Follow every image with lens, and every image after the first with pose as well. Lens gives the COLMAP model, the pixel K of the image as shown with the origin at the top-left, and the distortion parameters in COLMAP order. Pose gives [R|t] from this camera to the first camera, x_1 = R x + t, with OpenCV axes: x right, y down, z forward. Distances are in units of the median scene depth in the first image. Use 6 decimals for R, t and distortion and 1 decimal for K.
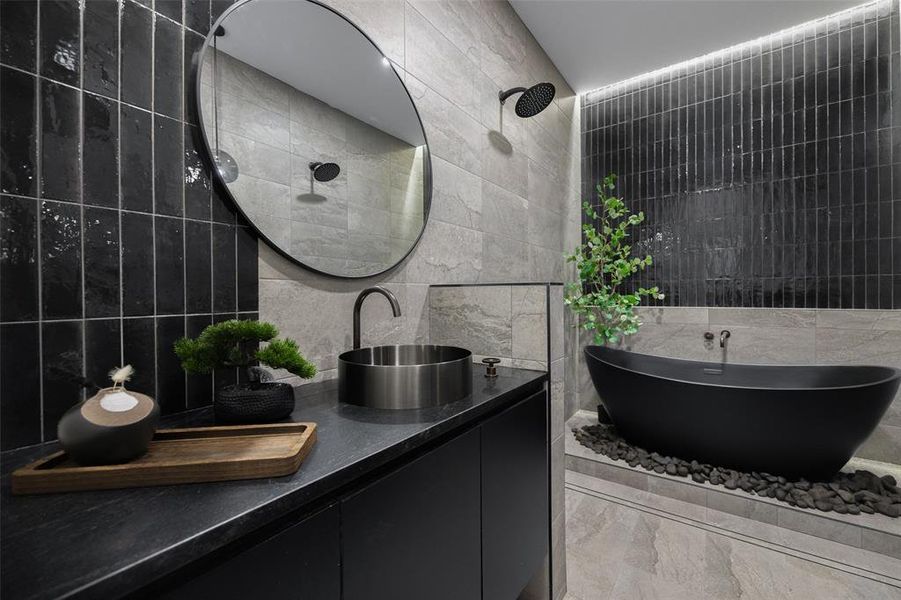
lens RADIAL K [[368.2, 0, 454.6], [0, 368.2, 295.0], [0, 0, 1]] dist [-0.000535, 0.000469]
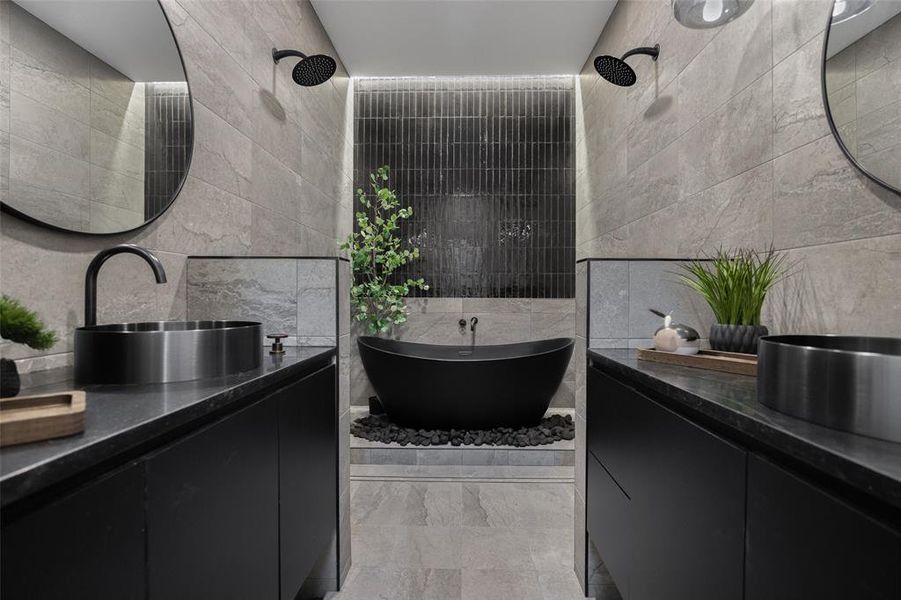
lens RADIAL K [[435.4, 0, 449.9], [0, 435.4, 298.1], [0, 0, 1]] dist [-0.010924, -0.000489]
pose [[0.828145, 0.017517, 0.560240, -0.101827], [-0.008889, 0.999796, -0.018121, 0.064606], [-0.560444, 0.010027, 0.828132, -0.096896]]
